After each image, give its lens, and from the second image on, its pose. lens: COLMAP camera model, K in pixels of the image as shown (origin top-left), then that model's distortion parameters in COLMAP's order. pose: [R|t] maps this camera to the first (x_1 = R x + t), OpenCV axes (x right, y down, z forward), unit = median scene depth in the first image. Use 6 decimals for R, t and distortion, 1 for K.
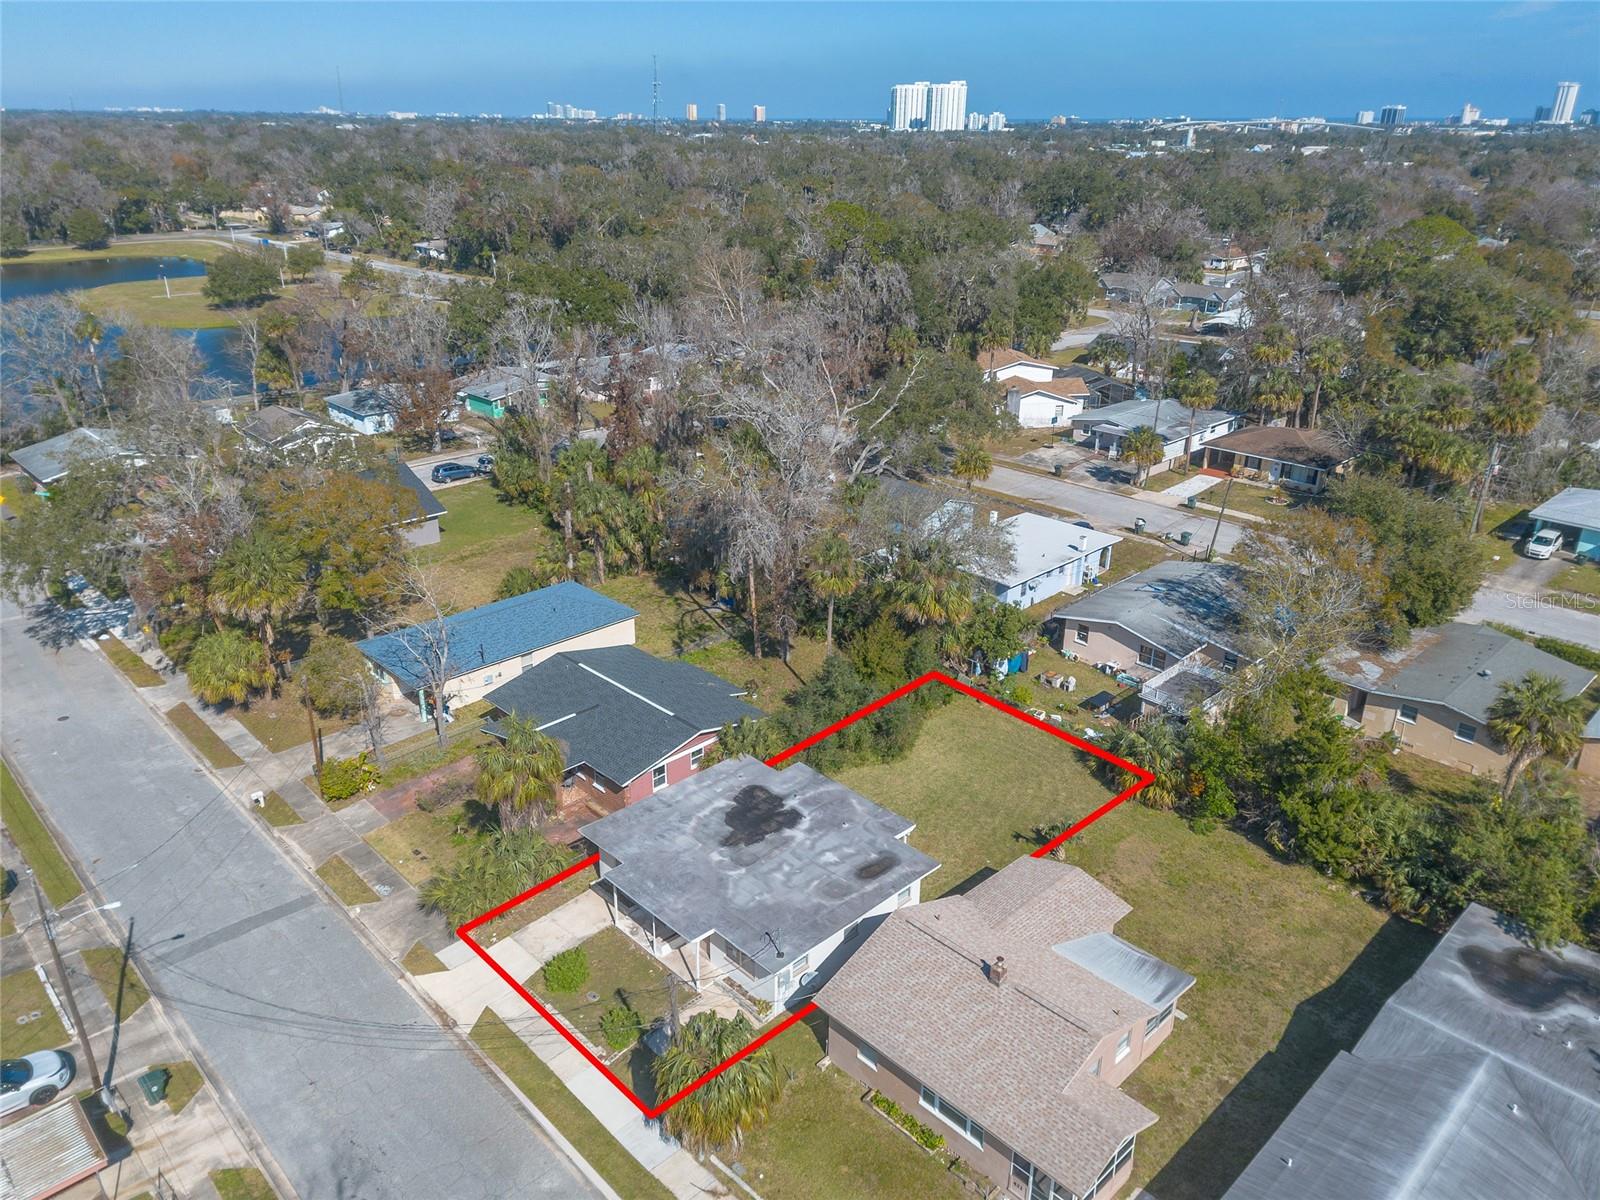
lens RADIAL K [[1142.2, 0, 773.2], [0, 1142.2, 599.5], [0, 0, 1]] dist [0.085720, -0.080904]
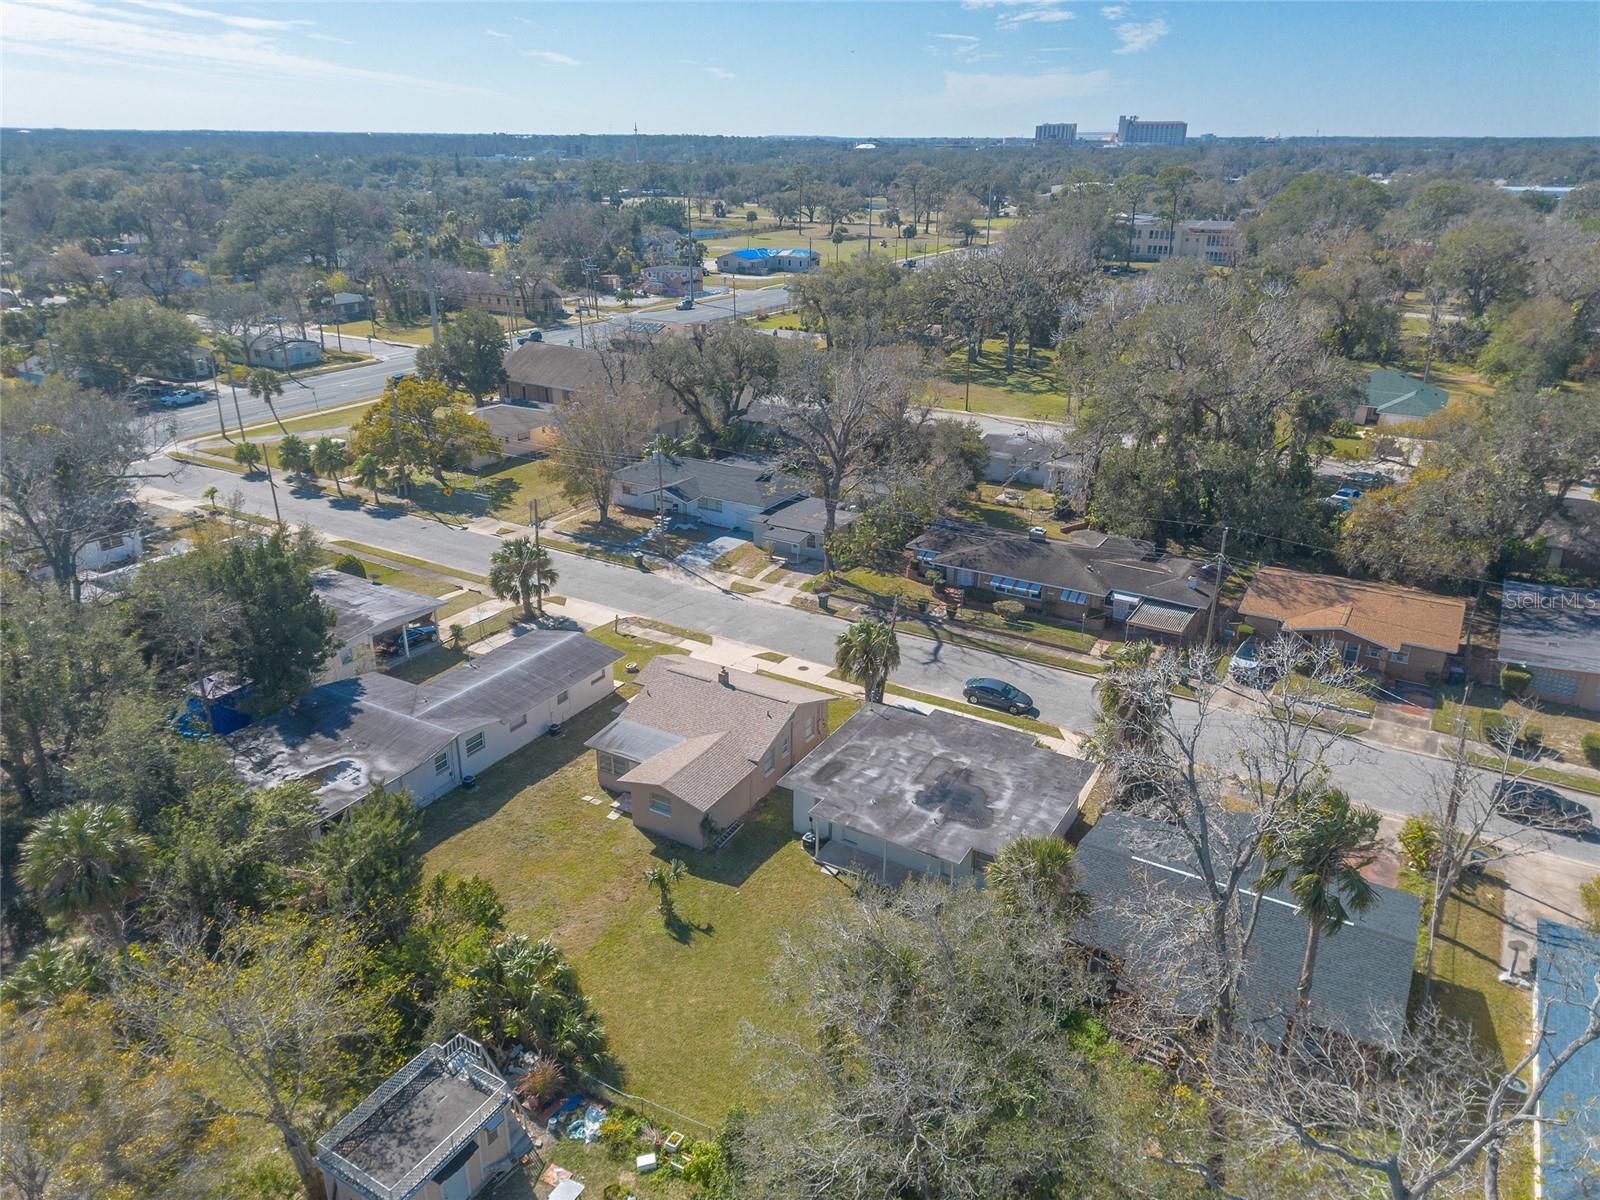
lens RADIAL K [[1132.5, 0, 800.0], [0, 1132.5, 600.0], [0, 0, 1]] dist [0.090112, -0.112556]
pose [[-0.961432, 0.095553, -0.257911, 0.324658], [-0.113803, 0.715474, 0.689308, -0.552225], [0.250394, 0.692074, -0.677006, 1.343927]]
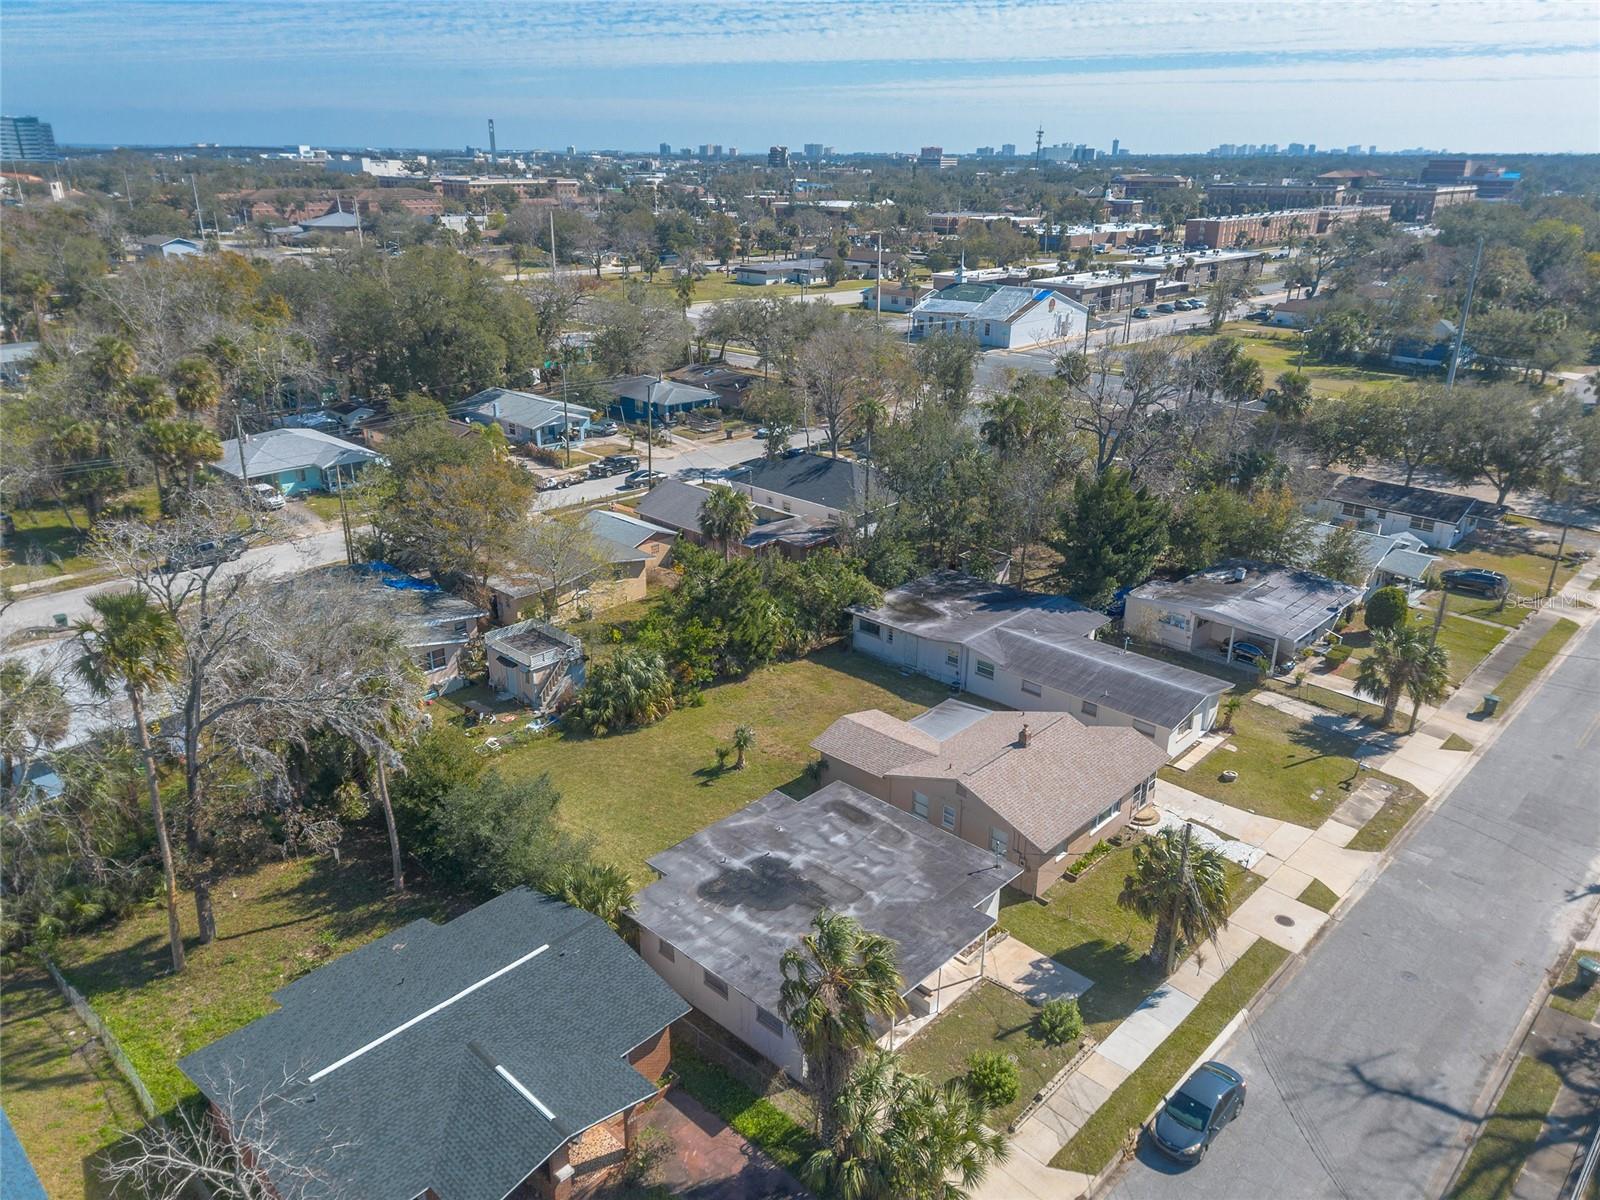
lens RADIAL K [[1135.6, 0, 793.2], [0, 1135.6, 601.1], [0, 0, 1]] dist [0.084196, -0.086659]
pose [[-0.050751, -0.368701, 0.928162, -0.635124], [0.378784, 0.852816, 0.359482, -0.254193], [-0.924093, 0.369816, 0.096377, 0.717035]]
